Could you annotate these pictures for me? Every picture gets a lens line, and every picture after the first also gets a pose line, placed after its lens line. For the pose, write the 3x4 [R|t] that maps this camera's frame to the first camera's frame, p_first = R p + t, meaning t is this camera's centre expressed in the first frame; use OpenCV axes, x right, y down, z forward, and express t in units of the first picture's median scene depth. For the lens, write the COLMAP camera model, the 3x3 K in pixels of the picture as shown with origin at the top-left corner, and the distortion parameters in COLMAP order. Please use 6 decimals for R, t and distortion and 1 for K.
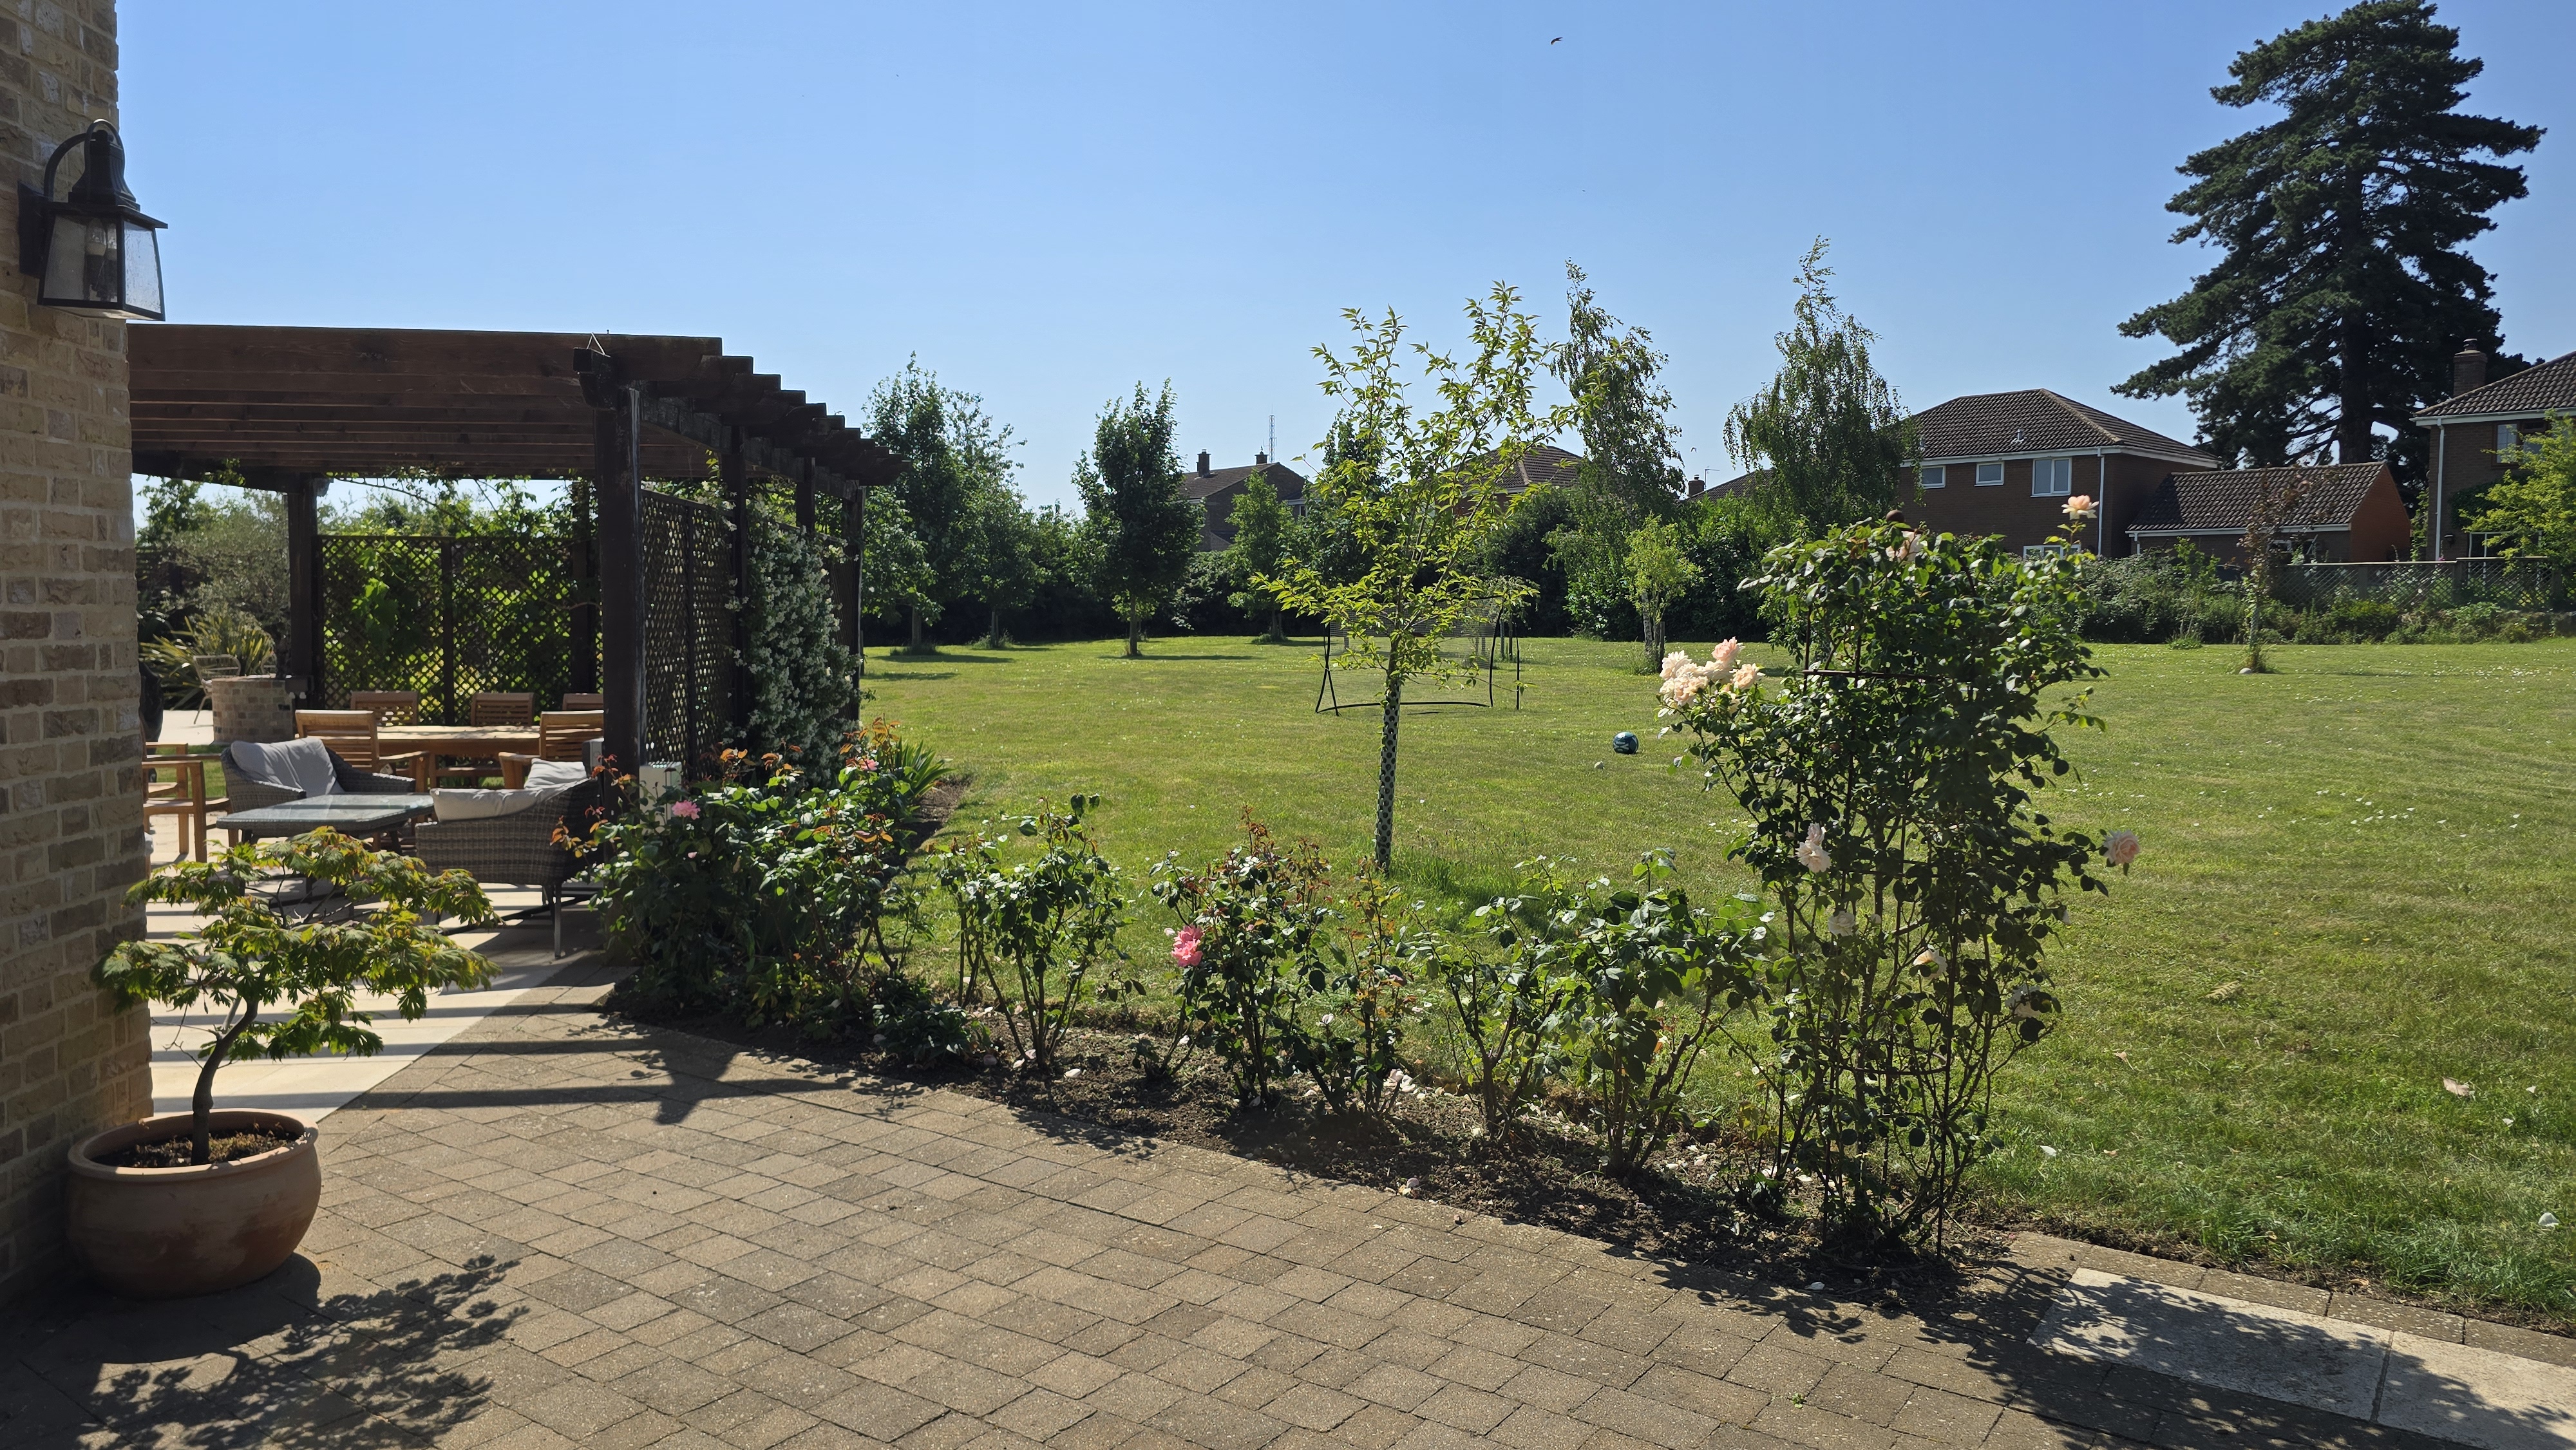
lens RADIAL K [[1686.5, 0, 1301.7], [0, 1686.5, 736.6], [0, 0, 1]] dist [0.010227, -0.022534]
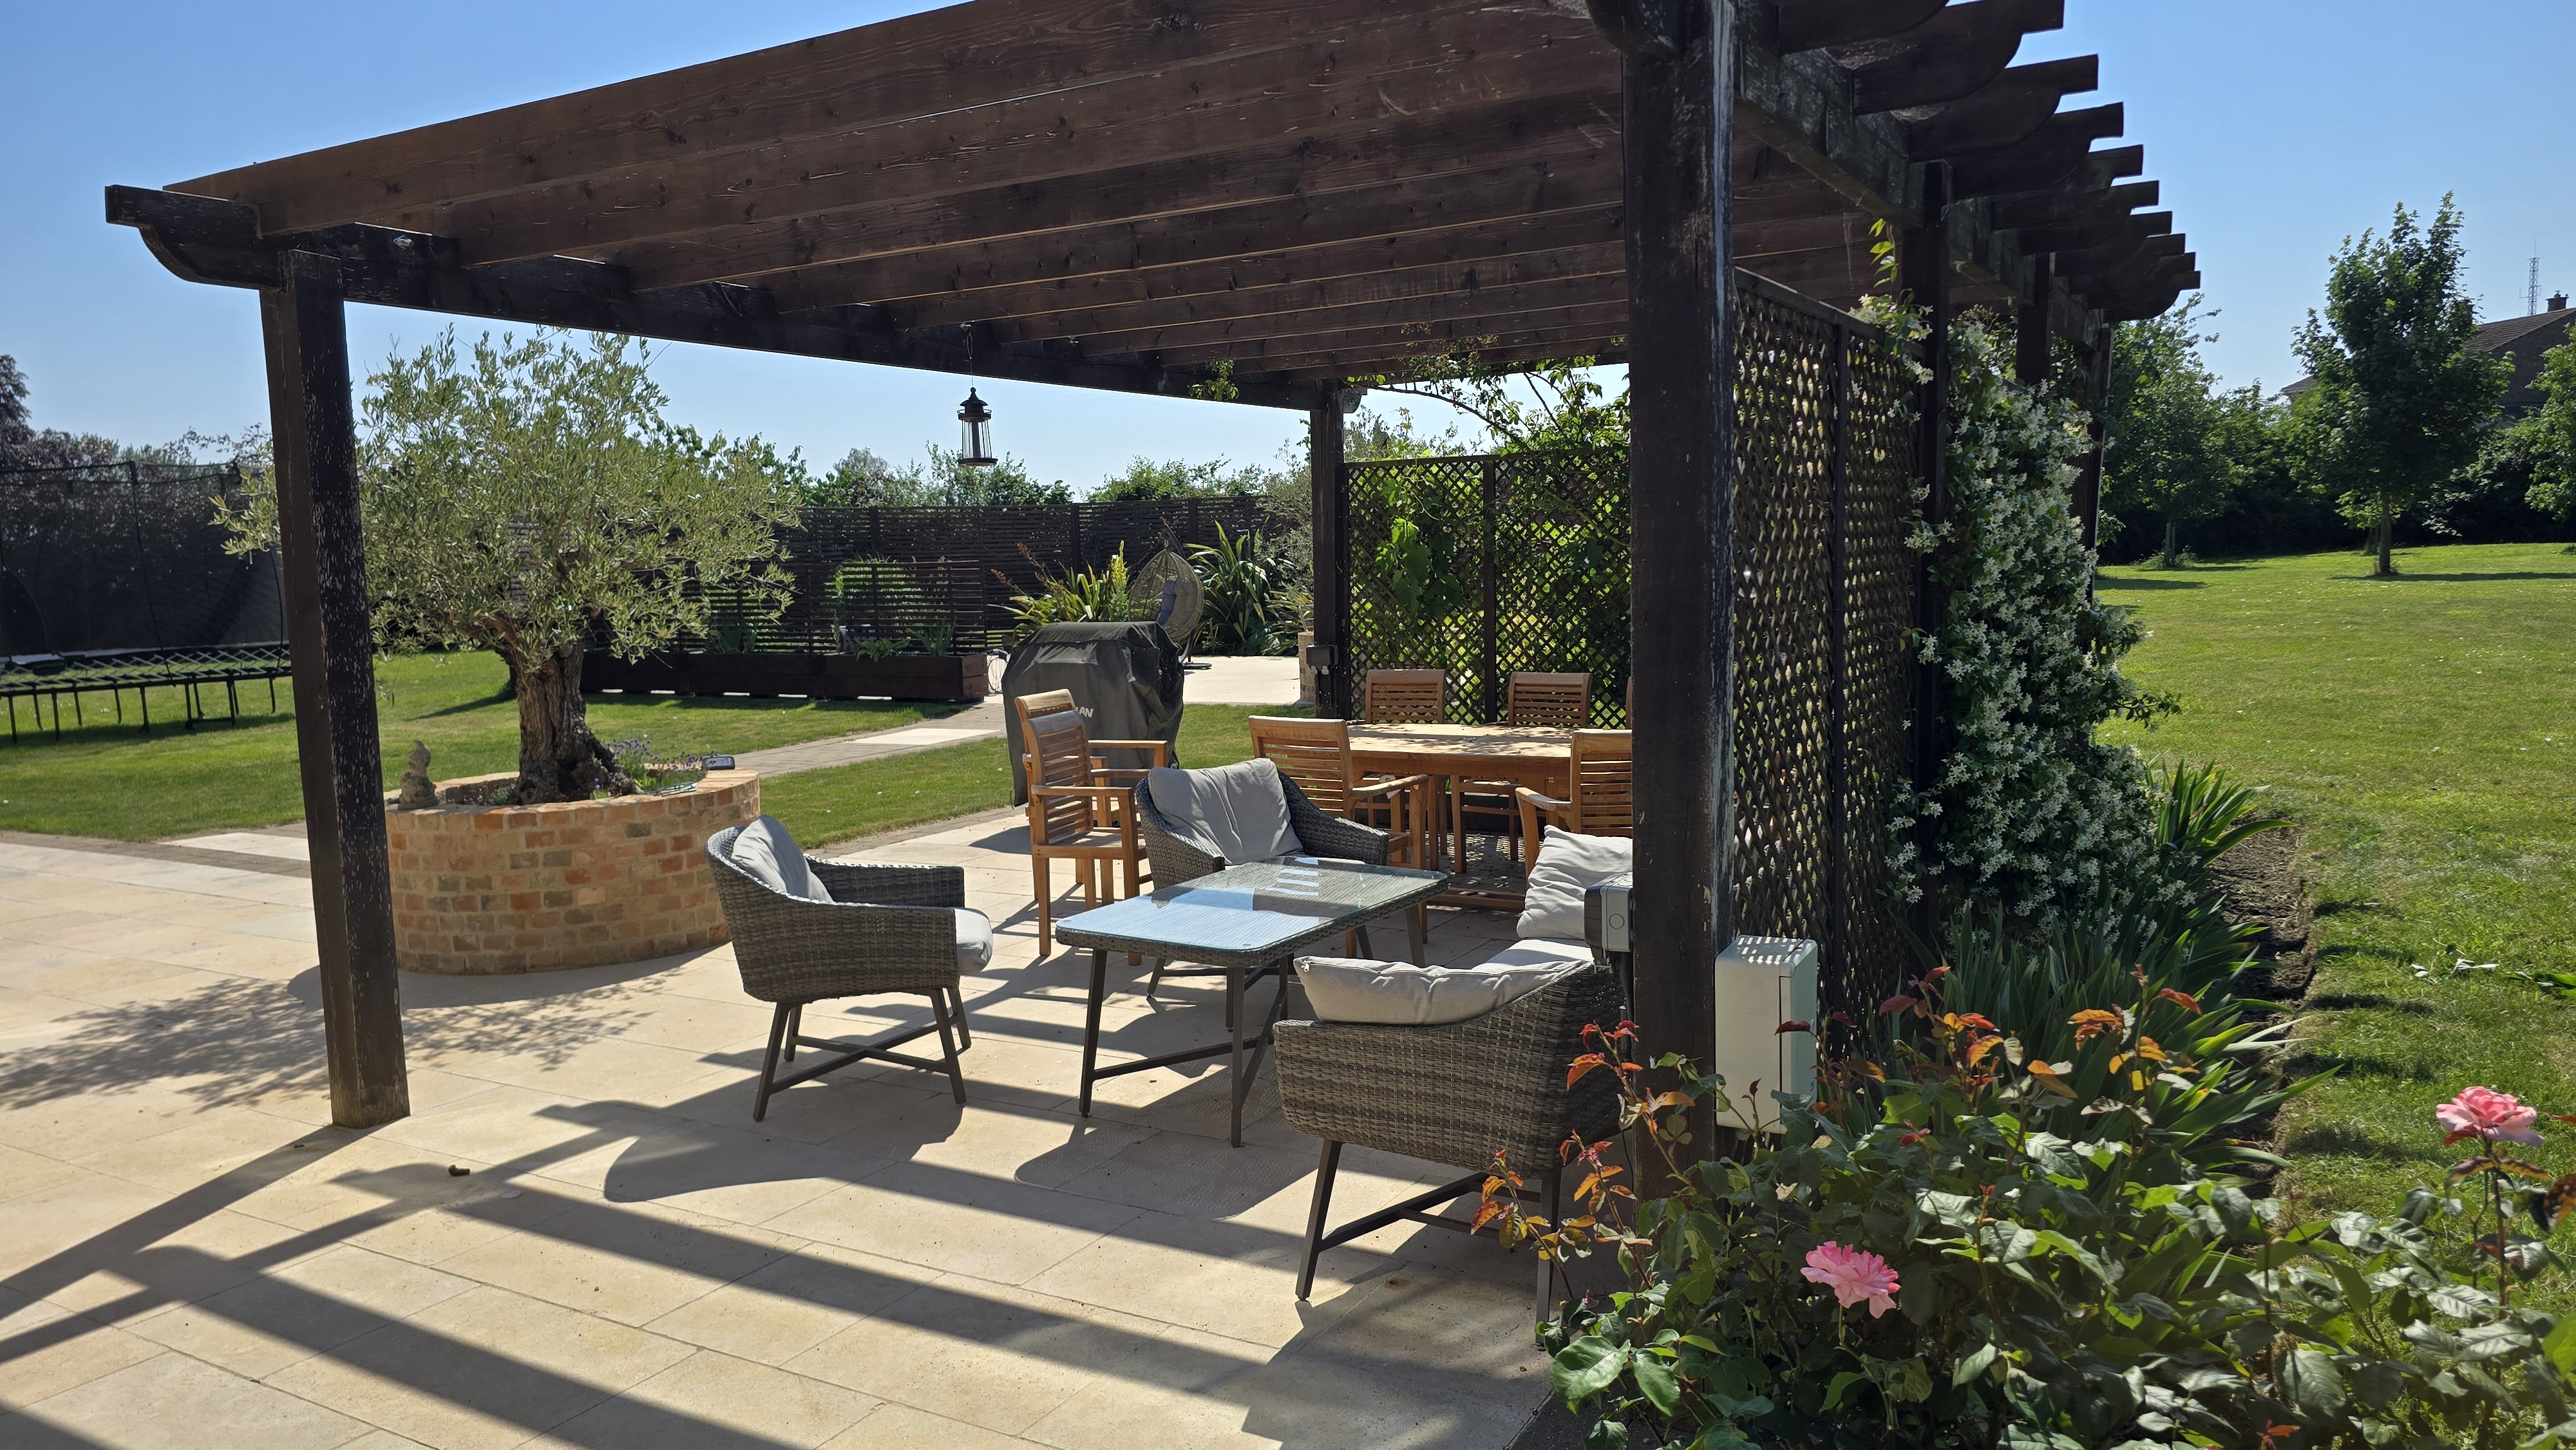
lens RADIAL K [[1686.5, 0, 1276.0], [0, 1686.5, 742.8], [0, 0, 1]] dist [0.010227, -0.022534]
pose [[0.798251, 0.036543, -0.601215, -0.136249], [-0.006592, 0.998628, 0.051946, -0.031192], [0.602289, -0.037502, 0.797397, 0.357112]]
